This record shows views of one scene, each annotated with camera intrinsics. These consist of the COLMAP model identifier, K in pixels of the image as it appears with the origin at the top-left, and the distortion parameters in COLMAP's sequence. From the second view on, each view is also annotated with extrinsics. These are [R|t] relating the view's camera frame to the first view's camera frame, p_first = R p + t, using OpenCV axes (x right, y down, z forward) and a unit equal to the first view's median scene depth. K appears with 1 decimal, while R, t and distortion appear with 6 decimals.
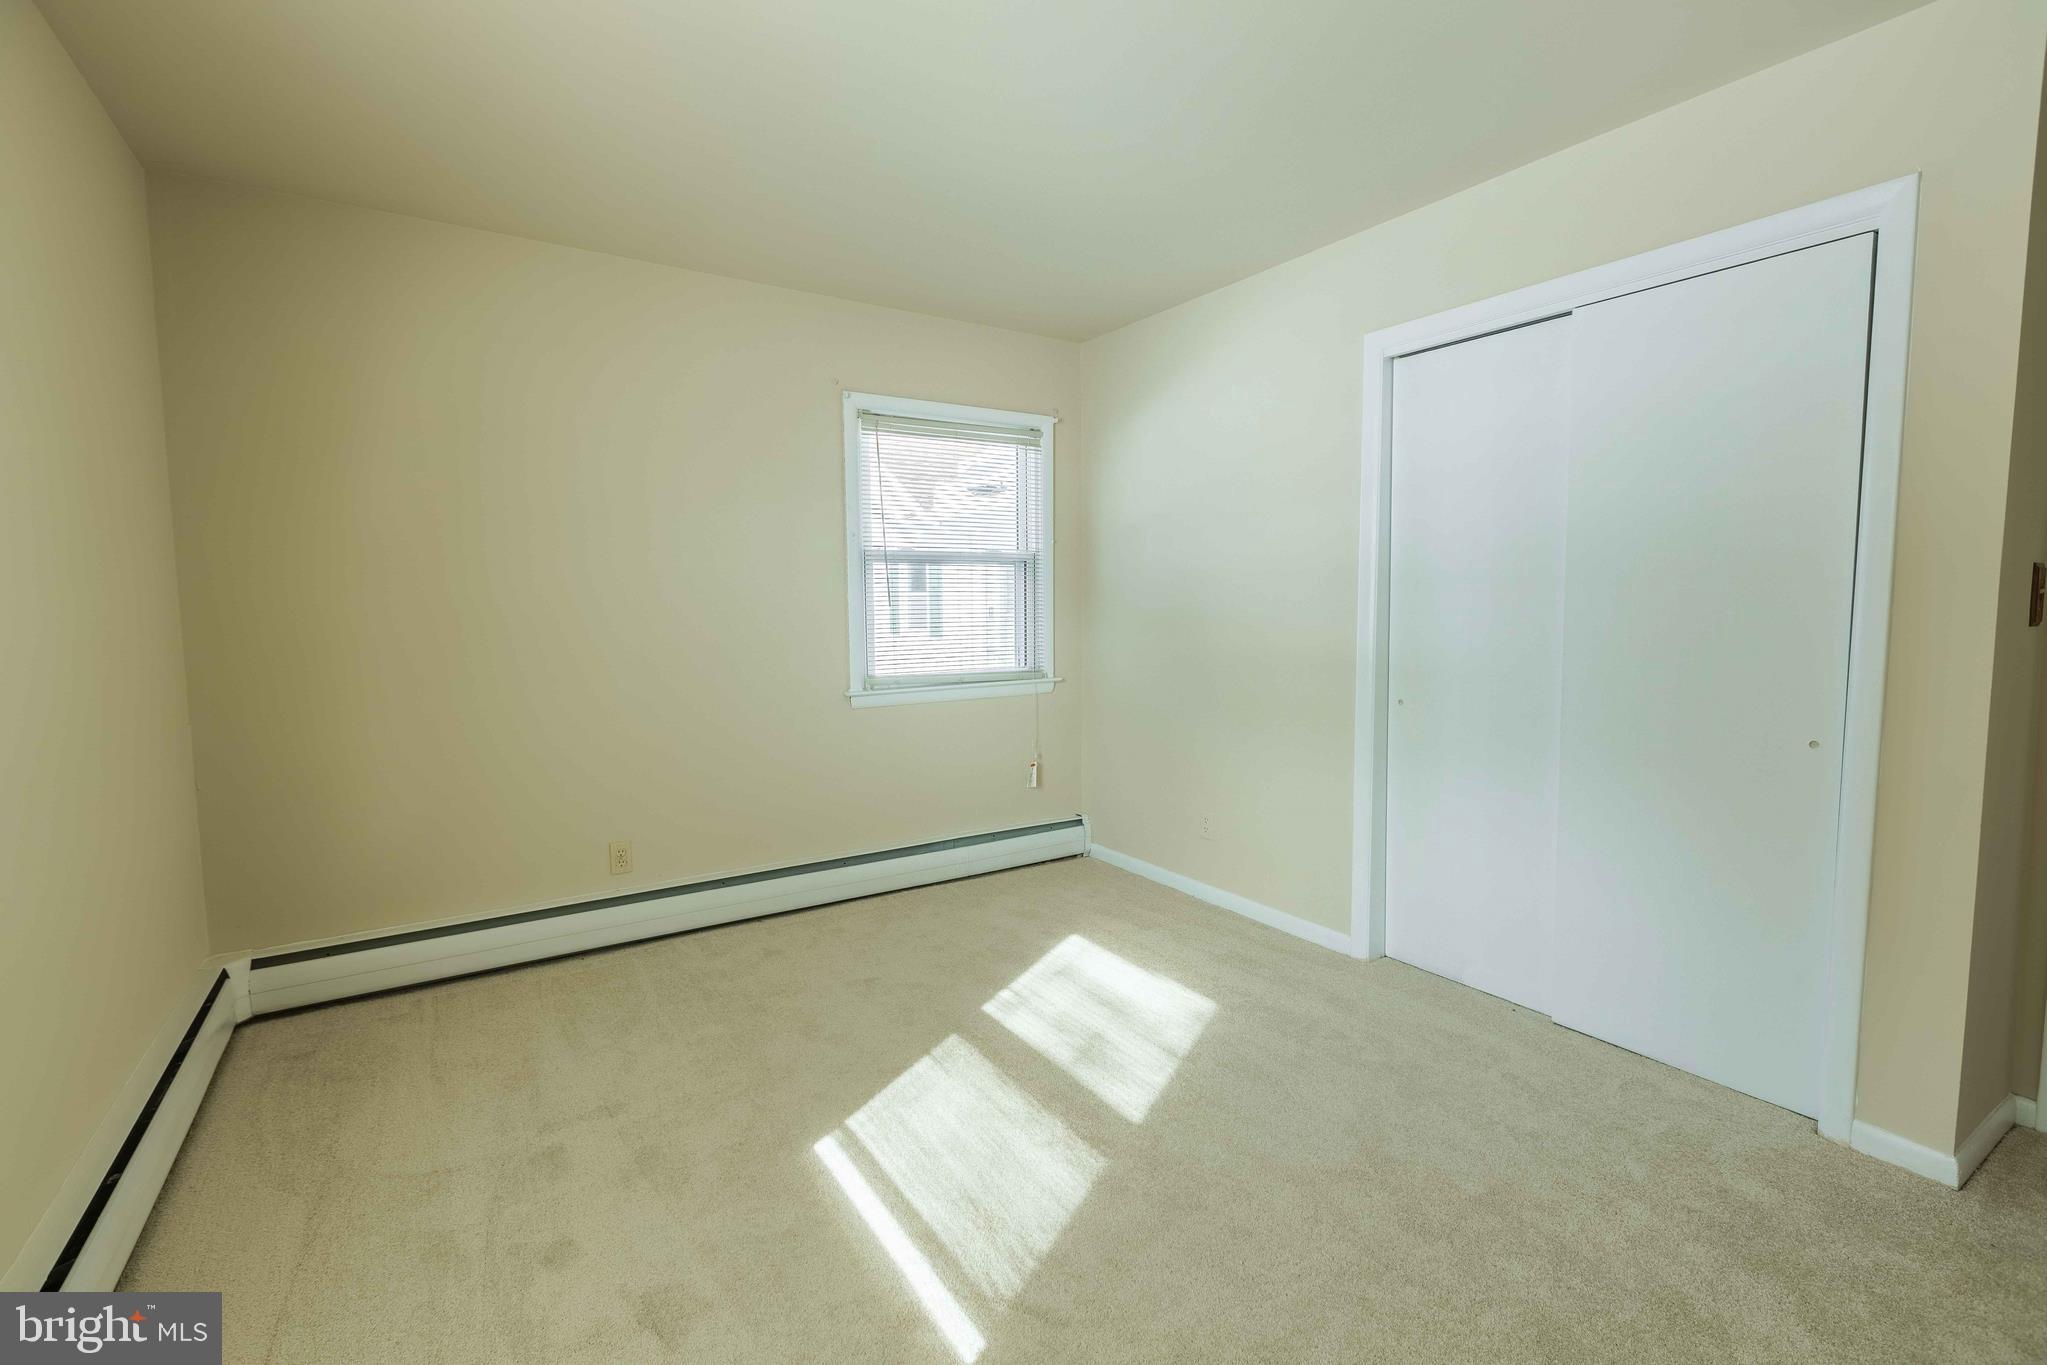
lens RADIAL K [[897.3, 0, 1018.9], [0, 897.3, 675.7], [0, 0, 1]] dist [-0.003302, -0.000430]
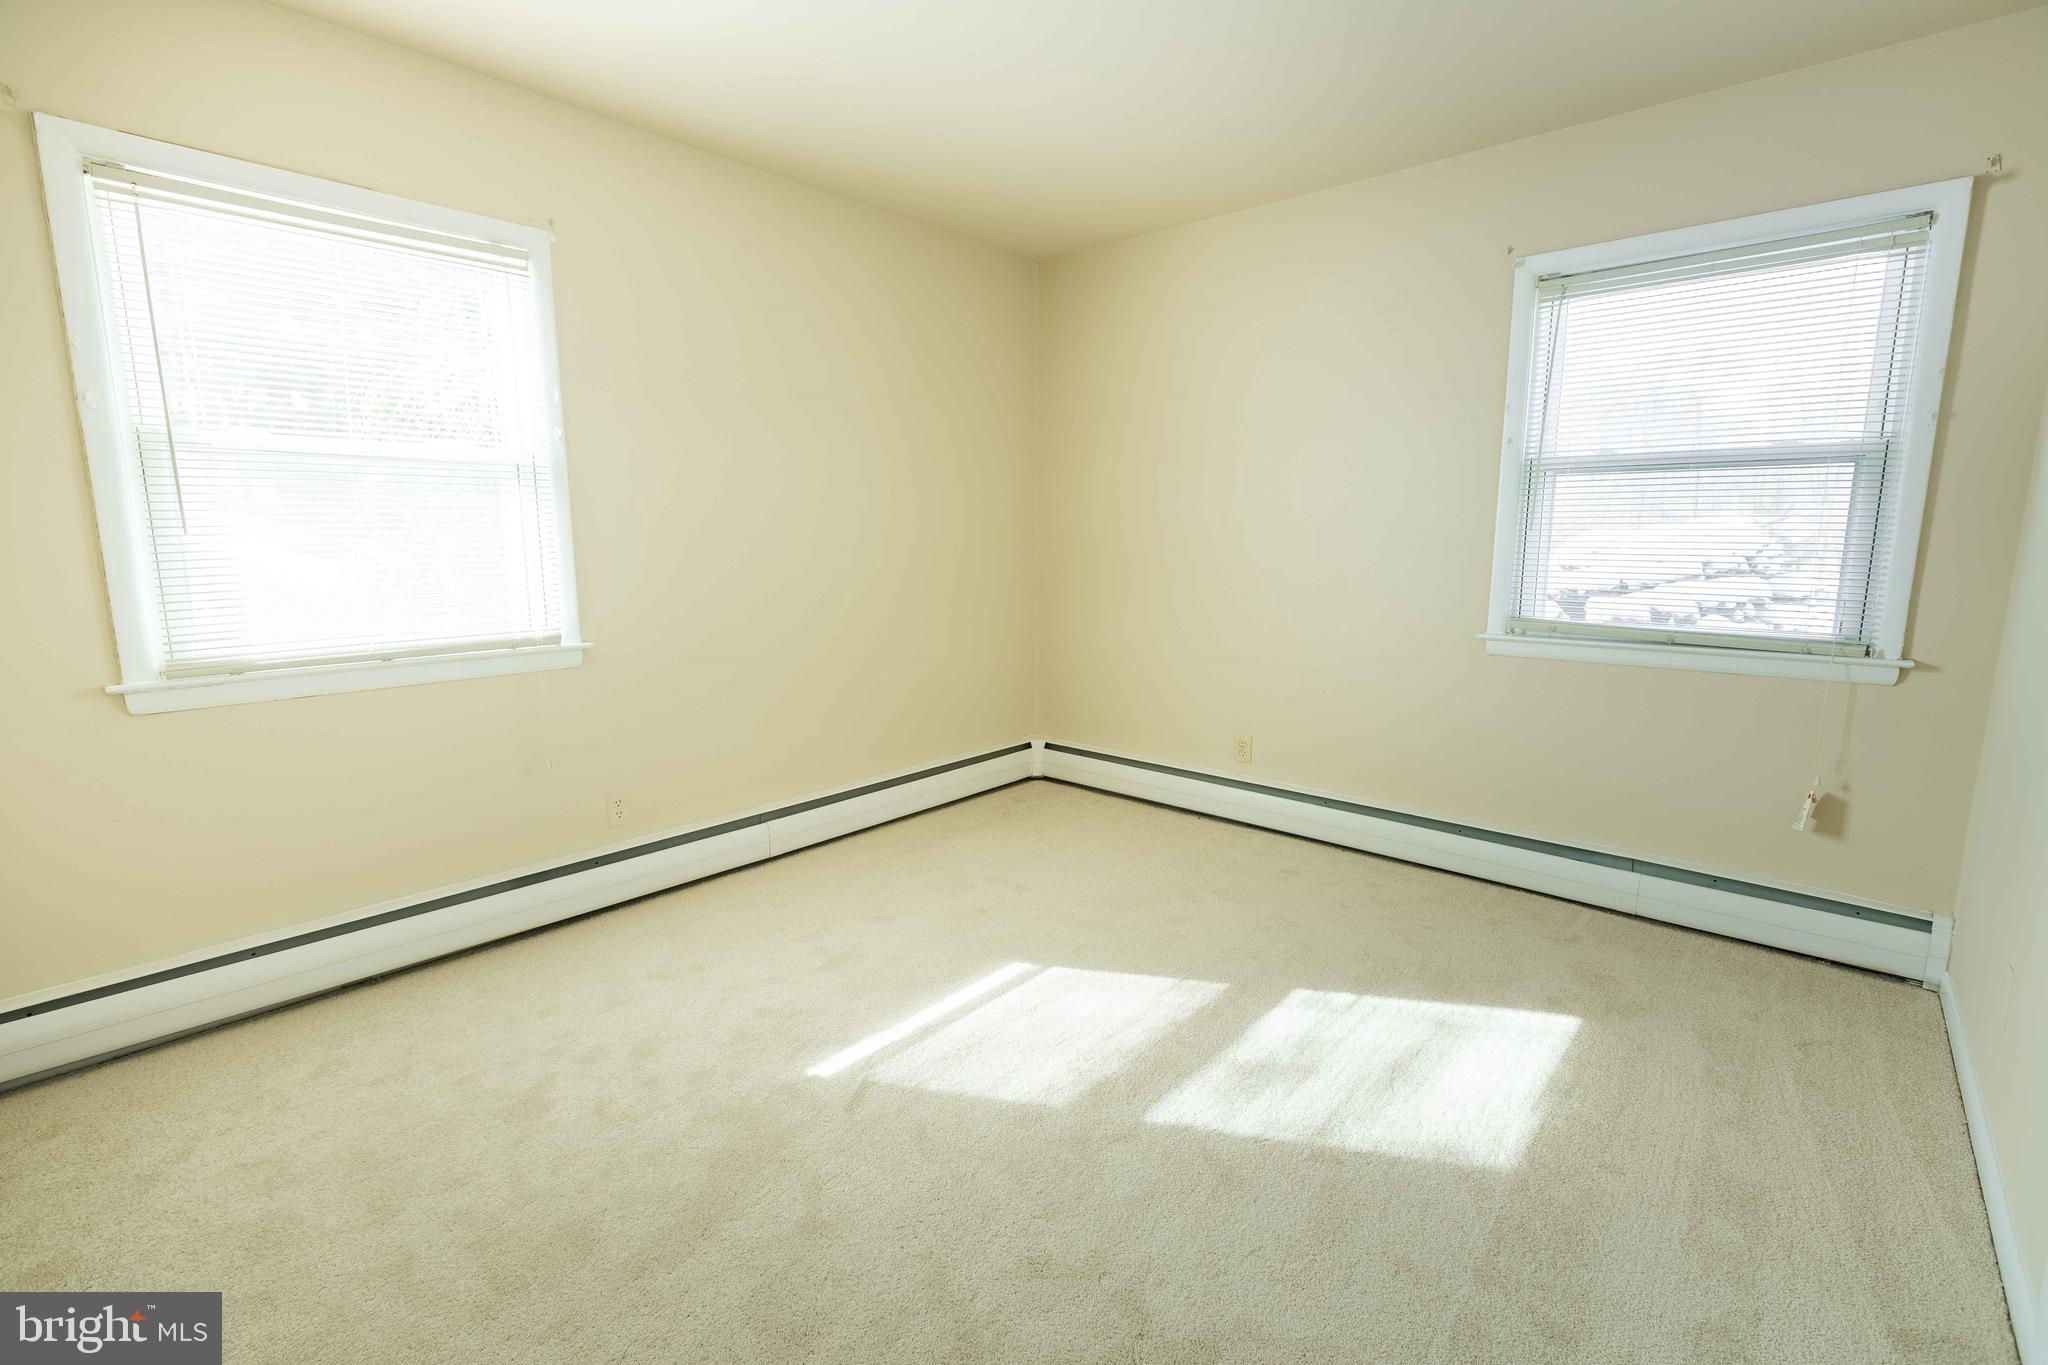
lens RADIAL K [[897.8, 0, 1019.4], [0, 897.8, 675.7], [0, 0, 1]] dist [-0.003302, -0.000430]
pose [[0.265244, 0.161782, -0.950511, 0.626743], [-0.080852, 0.986082, 0.145274, -0.036953], [0.960785, 0.038318, 0.274633, 0.451581]]
